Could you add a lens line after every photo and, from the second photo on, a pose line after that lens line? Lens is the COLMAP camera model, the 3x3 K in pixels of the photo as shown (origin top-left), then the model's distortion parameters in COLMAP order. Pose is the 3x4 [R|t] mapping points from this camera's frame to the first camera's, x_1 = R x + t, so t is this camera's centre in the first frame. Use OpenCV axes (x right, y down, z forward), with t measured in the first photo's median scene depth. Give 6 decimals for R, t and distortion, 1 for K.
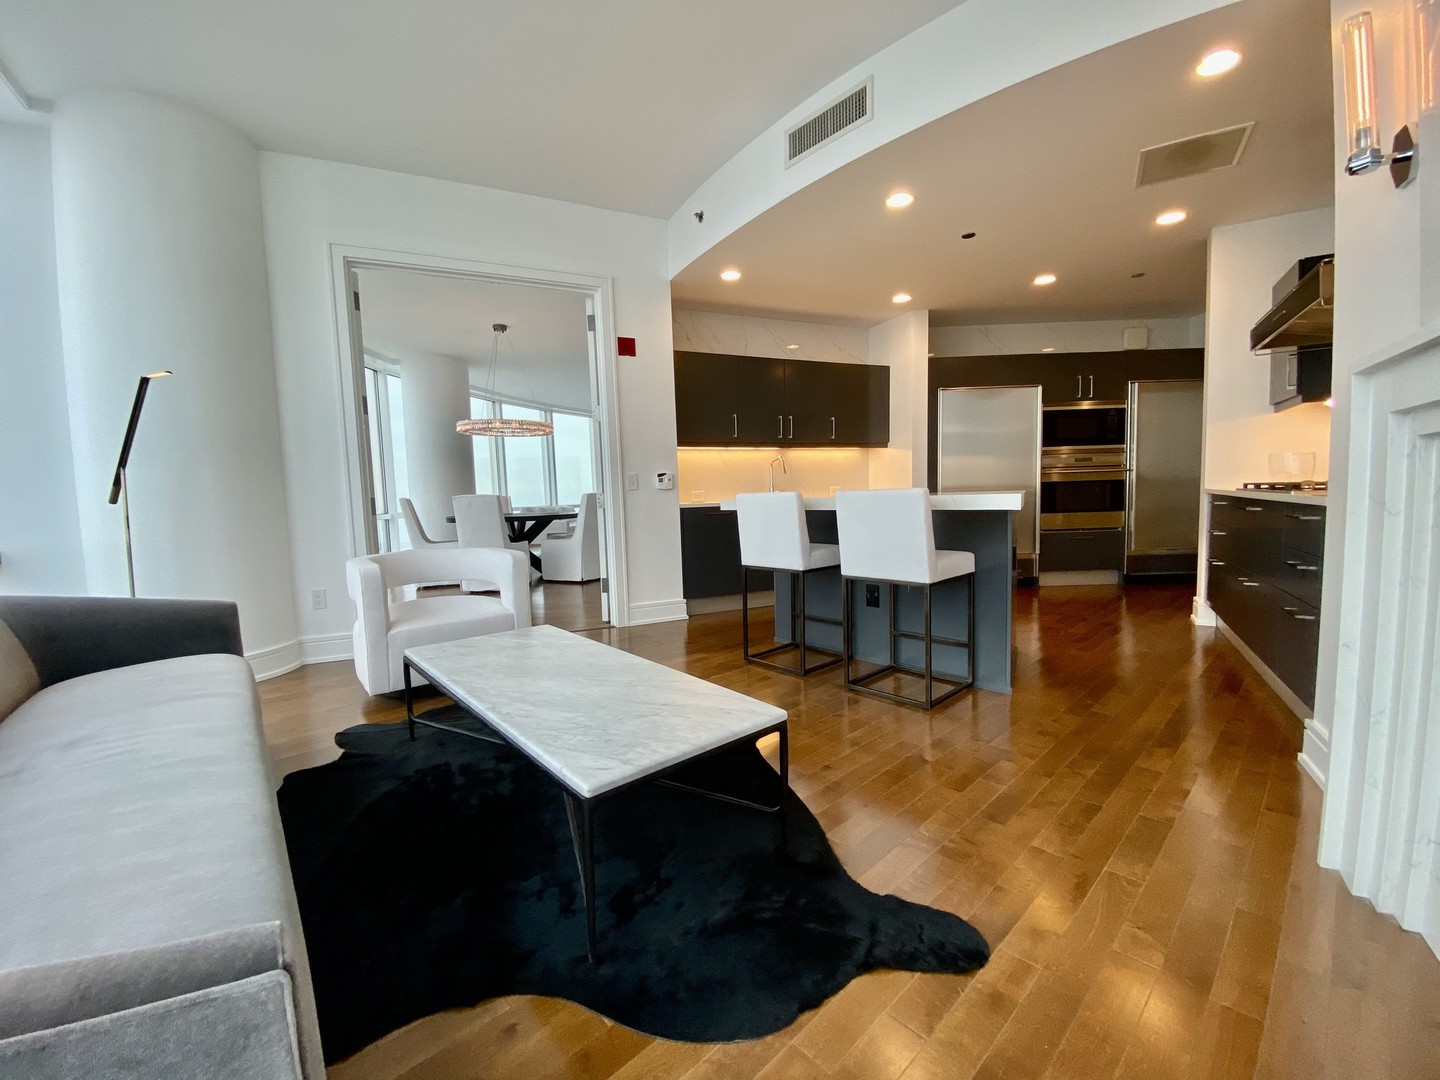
lens RADIAL K [[587.7, 0, 720.0], [0, 587.7, 540.0], [0, 0, 1]] dist [0.020055, -0.019597]
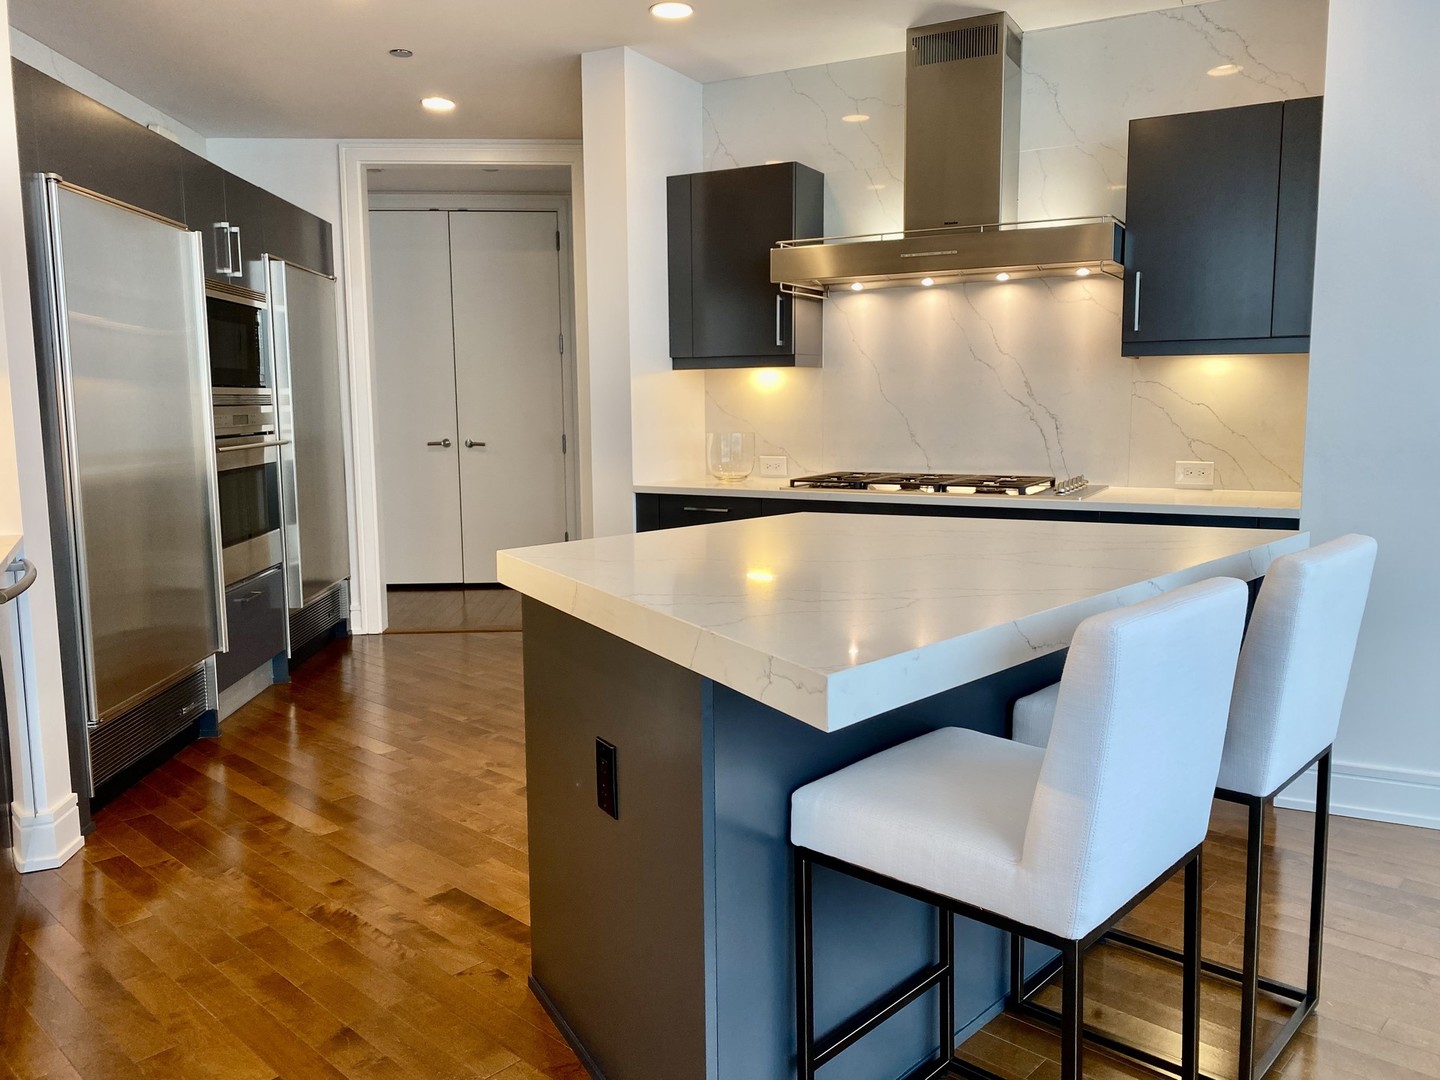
lens RADIAL K [[1079.6, 0, 720.2], [0, 1079.6, 555.9], [0, 0, 1]] dist [0.110363, 0.001553]
pose [[-0.079582, -0.111189, 0.990608, -0.239755], [0.097430, 0.988134, 0.118738, -0.100143], [-0.992055, 0.105964, -0.067805, 0.722780]]
